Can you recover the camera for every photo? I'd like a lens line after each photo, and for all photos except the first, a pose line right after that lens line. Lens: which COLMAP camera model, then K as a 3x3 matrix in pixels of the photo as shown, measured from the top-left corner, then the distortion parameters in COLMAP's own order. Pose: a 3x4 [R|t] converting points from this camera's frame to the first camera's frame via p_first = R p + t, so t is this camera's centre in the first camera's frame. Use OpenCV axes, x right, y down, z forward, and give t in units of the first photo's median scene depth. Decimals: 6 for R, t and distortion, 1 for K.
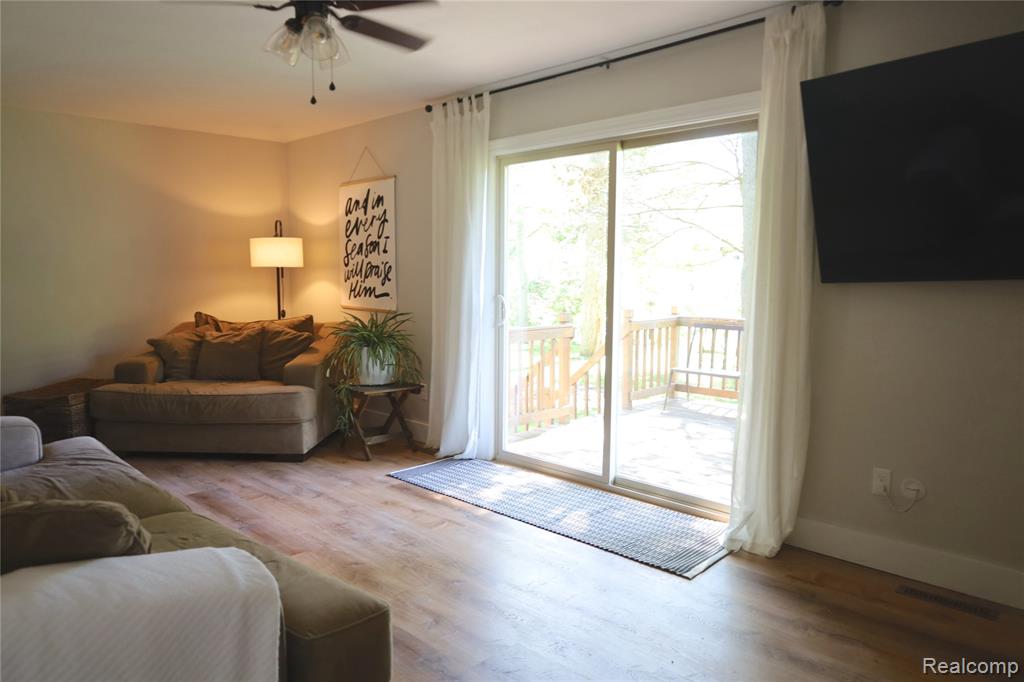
lens RADIAL K [[696.3, 0, 512.0], [0, 696.3, 341.0], [0, 0, 1]] dist [-0.024462, 0.001522]
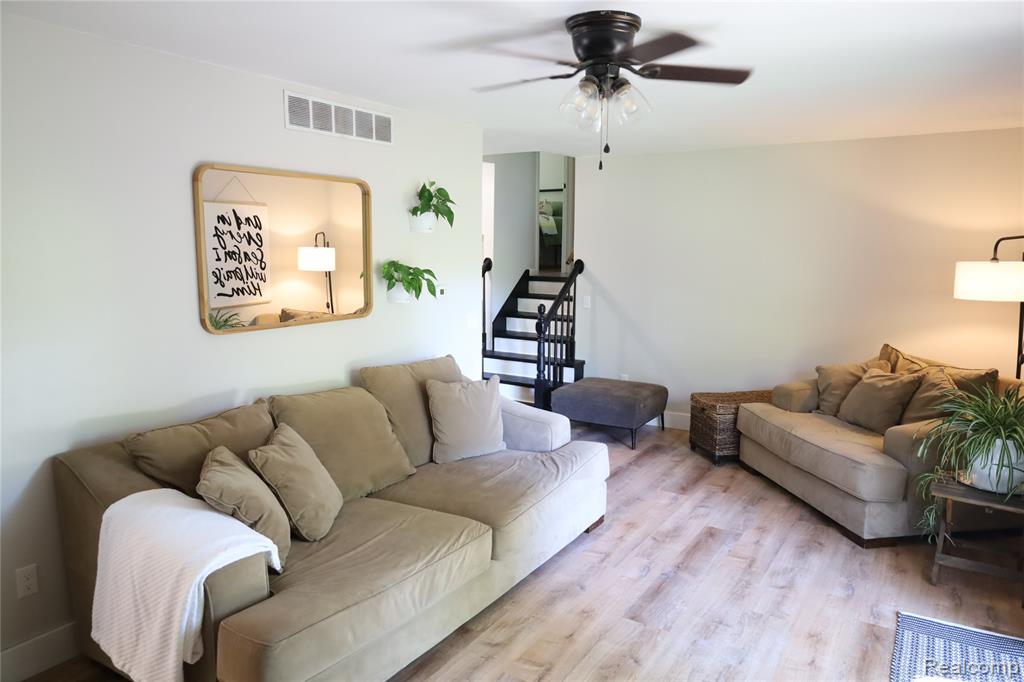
lens RADIAL K [[696.3, 0, 512.0], [0, 696.3, 341.0], [0, 0, 1]] dist [-0.024462, 0.001522]
pose [[0.223446, 0.131446, -0.965813, 0.389368], [-0.115012, 0.987499, 0.107789, -0.114729], [0.967907, 0.086995, 0.235770, 0.437352]]
